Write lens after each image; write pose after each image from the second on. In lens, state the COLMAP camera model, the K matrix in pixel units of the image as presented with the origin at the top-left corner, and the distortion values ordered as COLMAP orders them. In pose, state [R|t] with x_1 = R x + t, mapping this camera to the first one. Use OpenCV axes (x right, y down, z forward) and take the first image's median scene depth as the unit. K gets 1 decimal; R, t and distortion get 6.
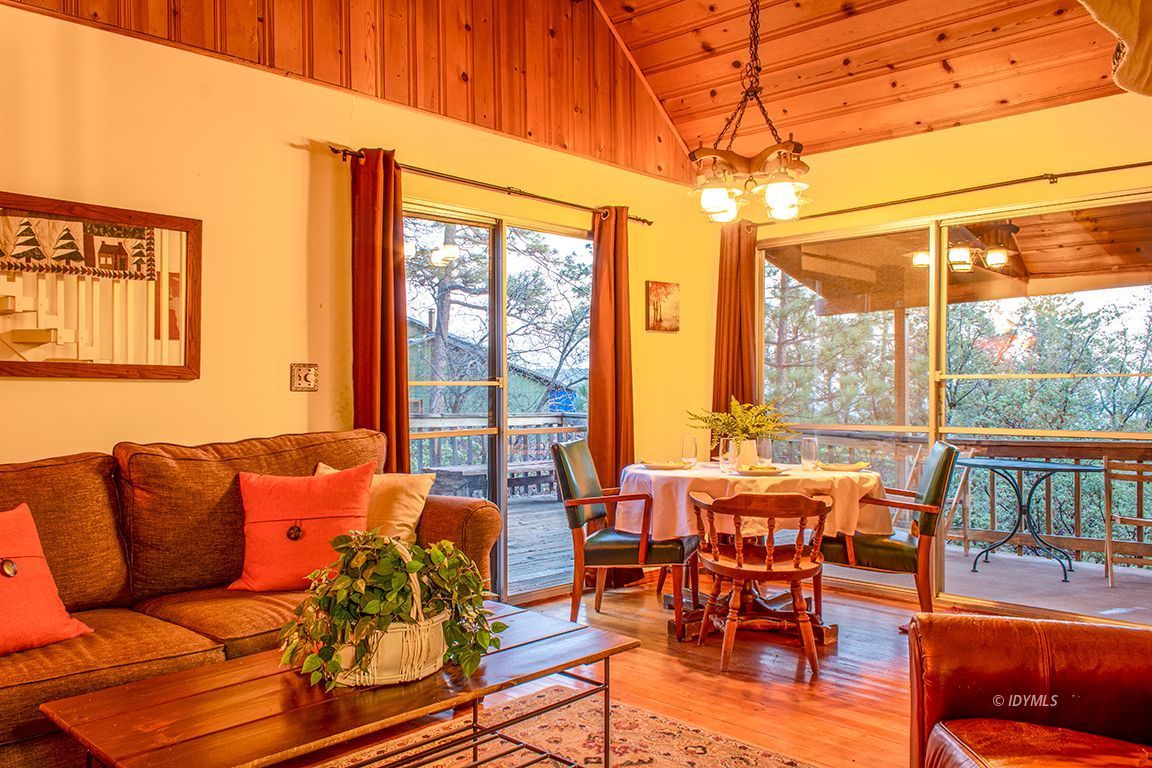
lens RADIAL K [[913.0, 0, 576.0], [0, 913.0, 384.0], [0, 0, 1]] dist [-0.001819, -0.005758]
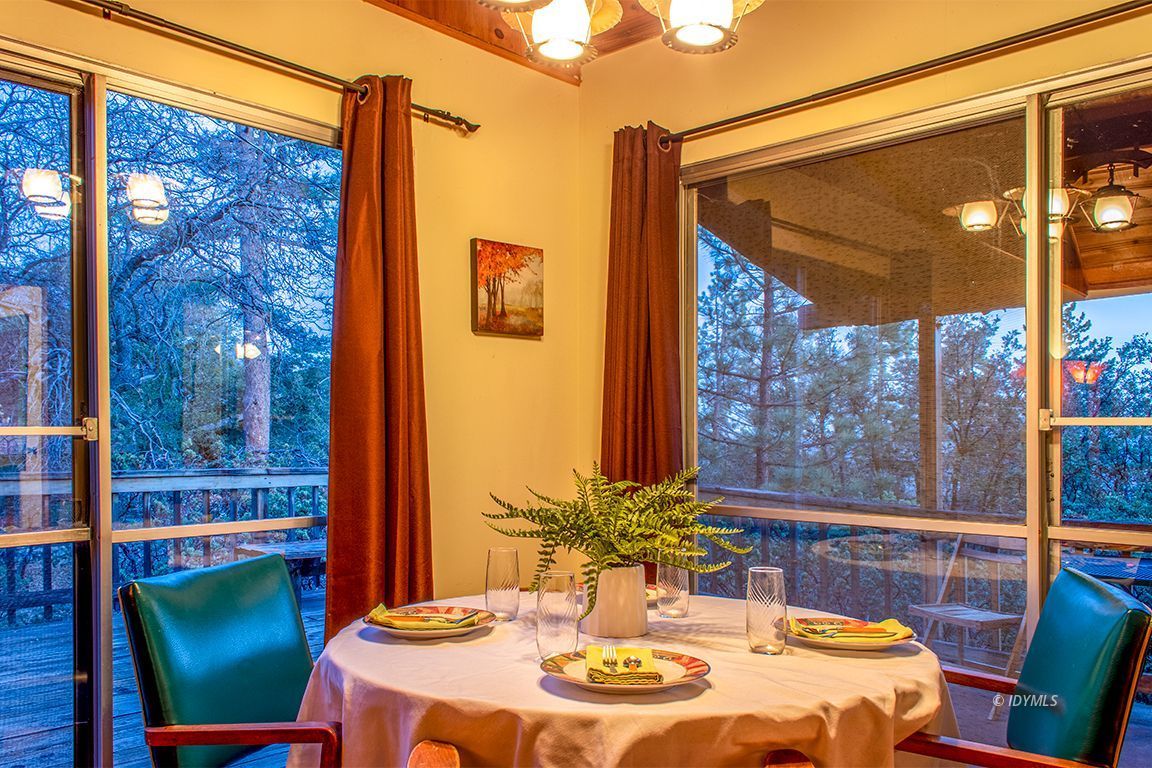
lens RADIAL K [[939.7, 0, 547.3], [0, 939.7, 386.5], [0, 0, 1]] dist [0.034947, -0.002716]
pose [[0.999896, 0.004476, -0.013701, 0.140366], [-0.005029, 0.999165, -0.040553, -0.004559], [0.013508, 0.040618, 0.999083, 0.490515]]
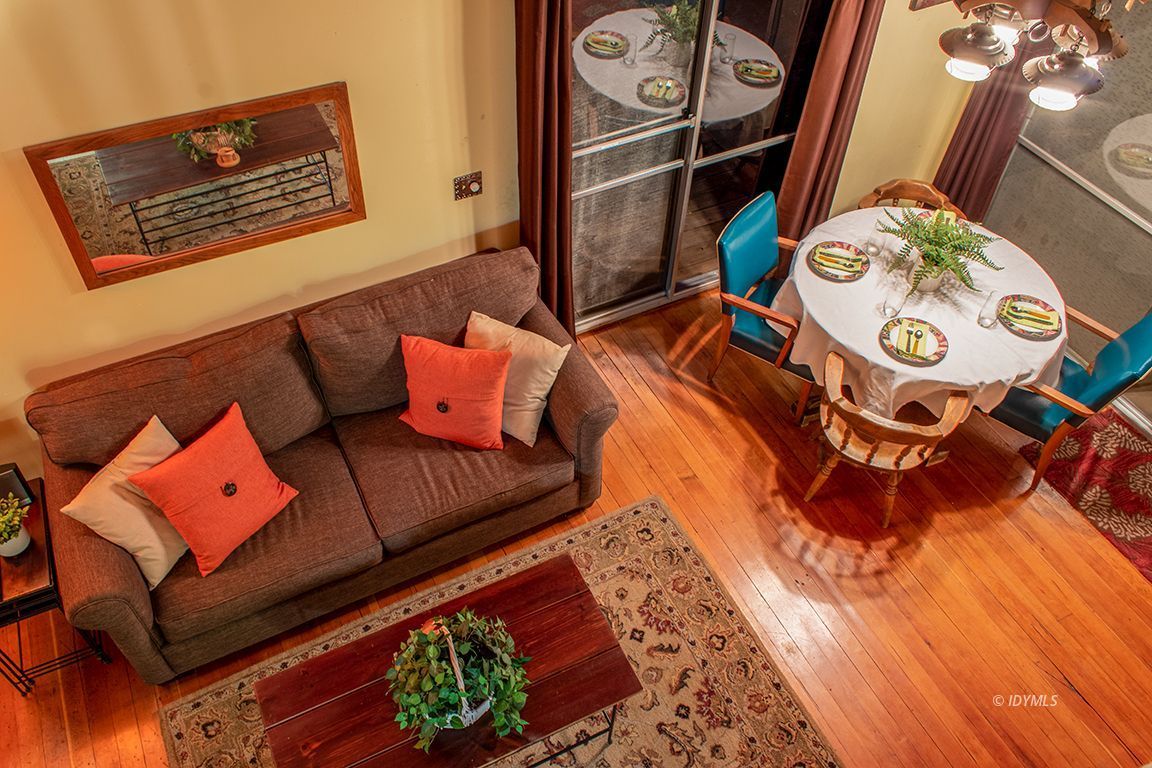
lens RADIAL K [[949.5, 0, 572.0], [0, 949.5, 378.4], [0, 0, 1]] dist [0.015096, -0.015251]
pose [[0.941939, 0.268345, -0.201847, 0.060124], [-0.032849, 0.671878, 0.739933, -0.489940], [0.334173, -0.690342, 0.641683, 0.166085]]
